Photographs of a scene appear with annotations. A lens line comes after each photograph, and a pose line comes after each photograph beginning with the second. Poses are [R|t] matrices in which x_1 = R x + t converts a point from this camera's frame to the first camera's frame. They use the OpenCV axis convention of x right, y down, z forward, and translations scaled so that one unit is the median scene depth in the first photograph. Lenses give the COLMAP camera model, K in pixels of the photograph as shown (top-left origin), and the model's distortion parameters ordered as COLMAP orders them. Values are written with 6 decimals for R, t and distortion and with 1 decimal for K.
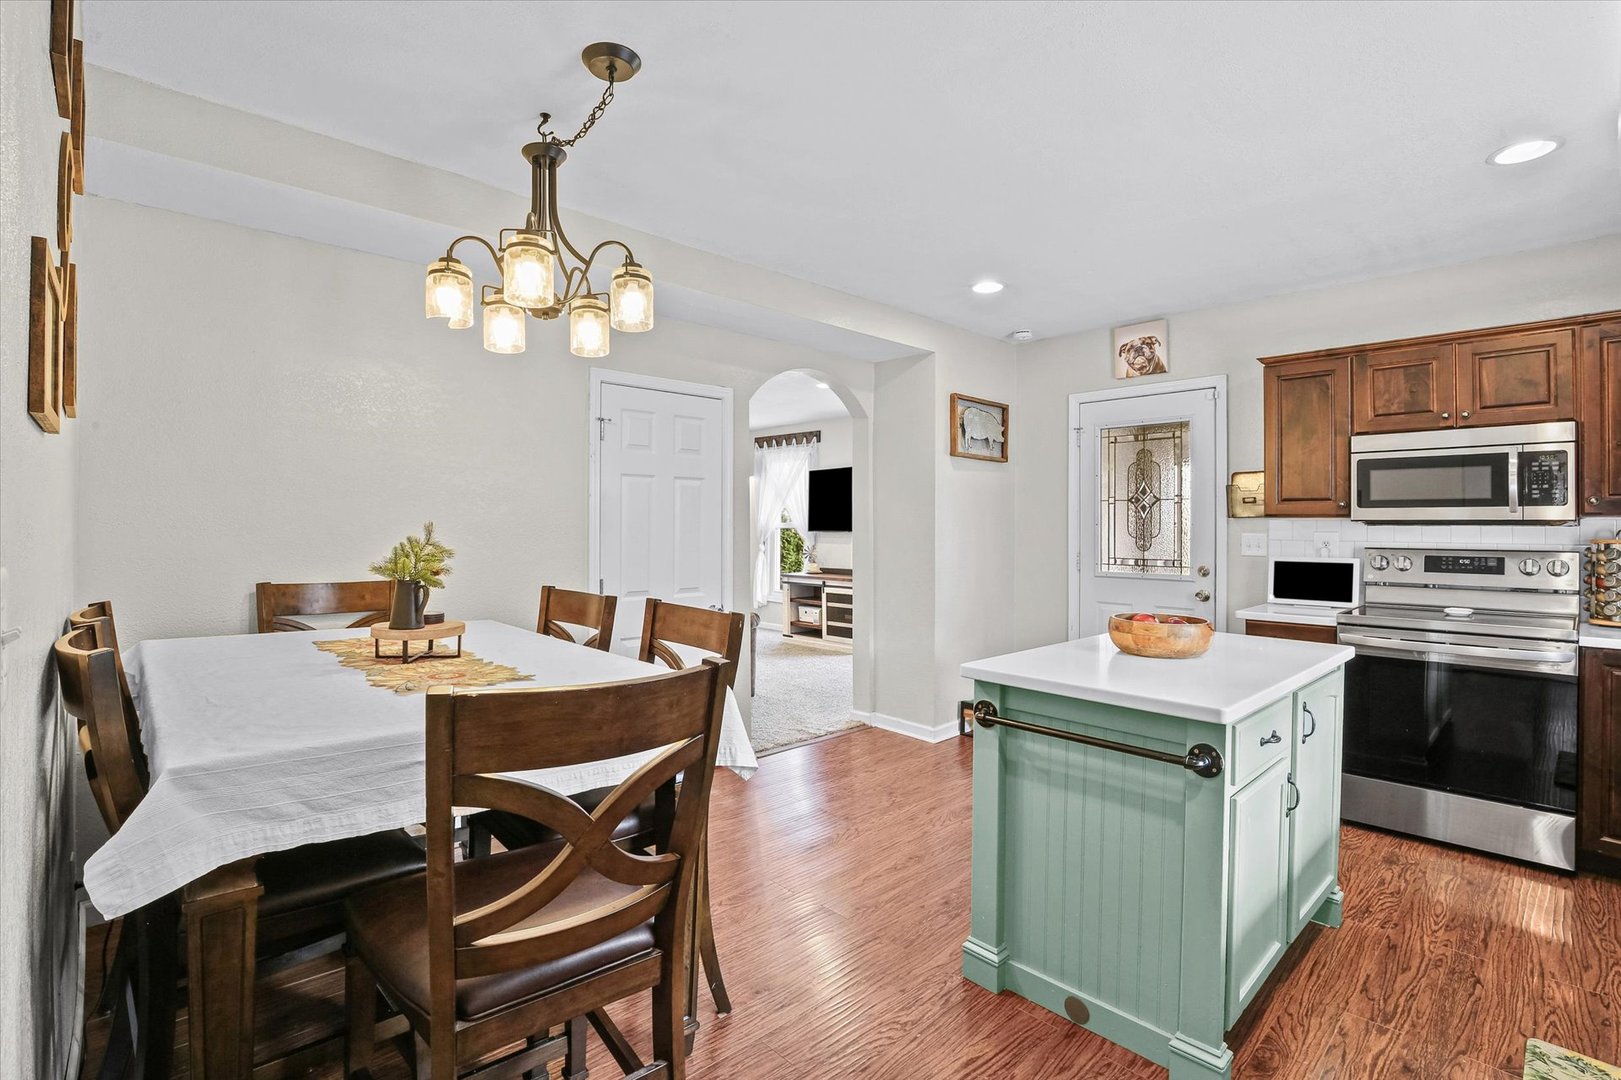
lens RADIAL K [[709.3, 0, 764.7], [0, 709.3, 532.1], [0, 0, 1]] dist [-0.026941, -0.000495]
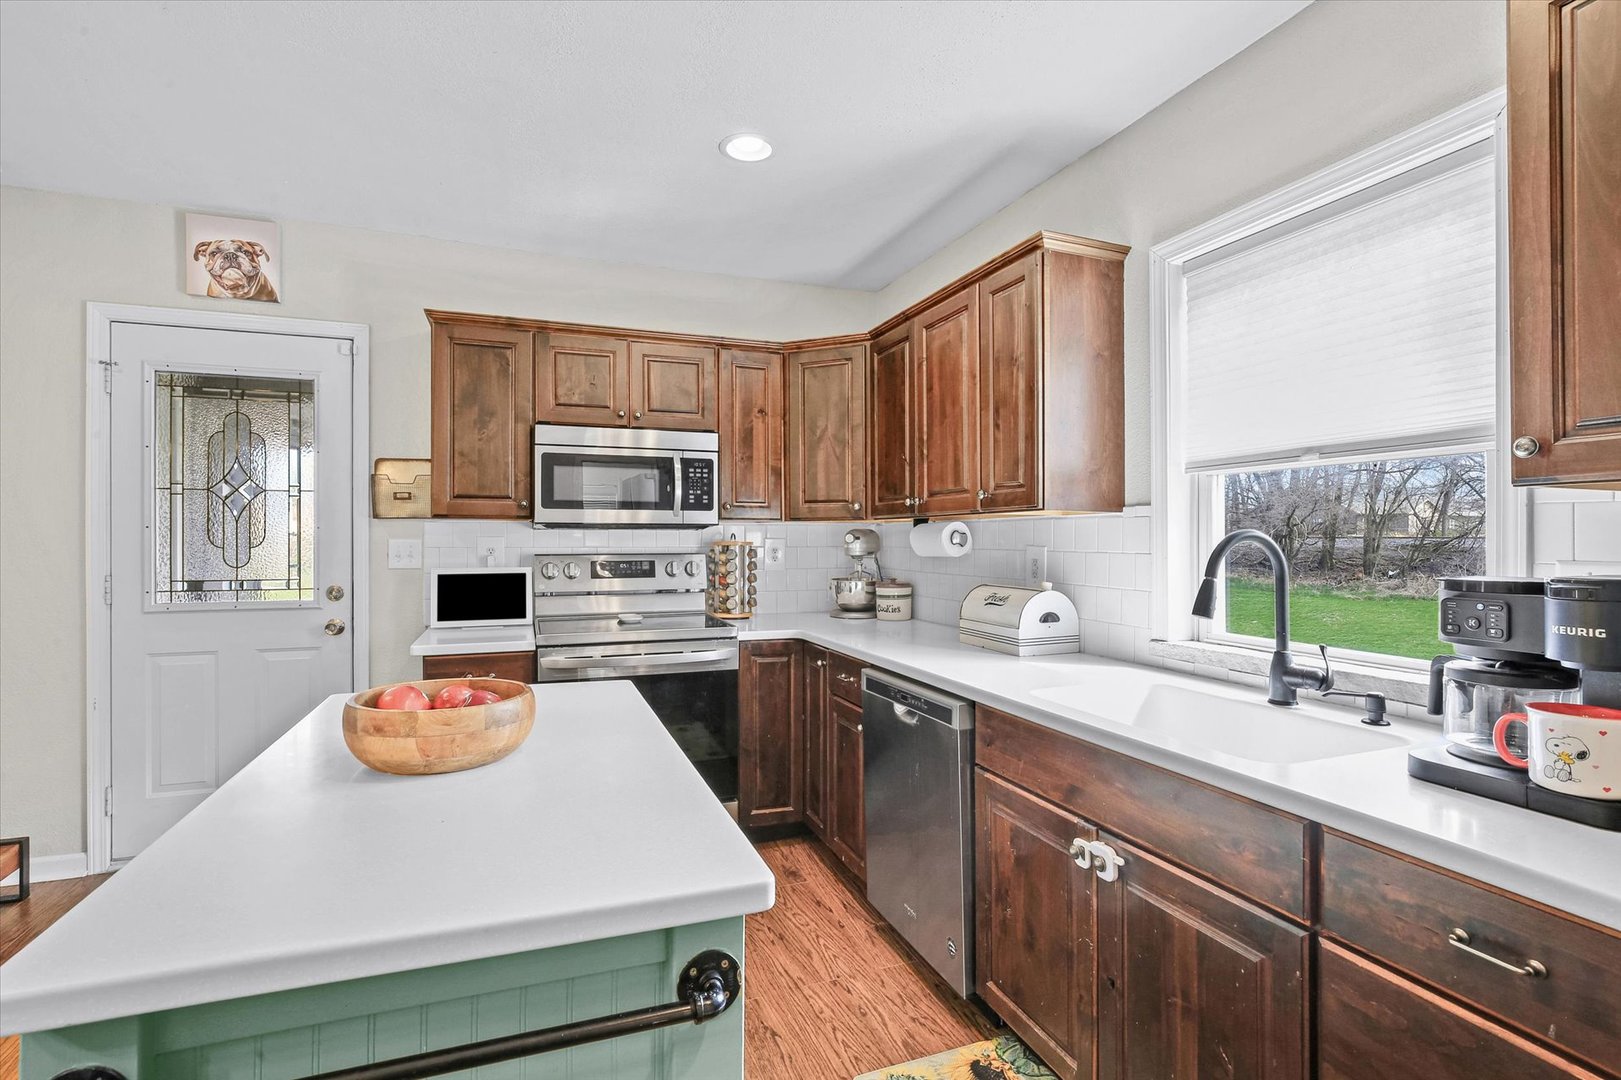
lens RADIAL K [[778.6, 0, 812.8], [0, 778.6, 532.4], [0, 0, 1]] dist [-0.013185, 0.000163]
pose [[0.336378, -0.000130, 0.941727, 0.057294], [0.006999, 0.999973, -0.002362, -0.000568], [-0.941701, 0.007386, 0.336369, 0.346304]]
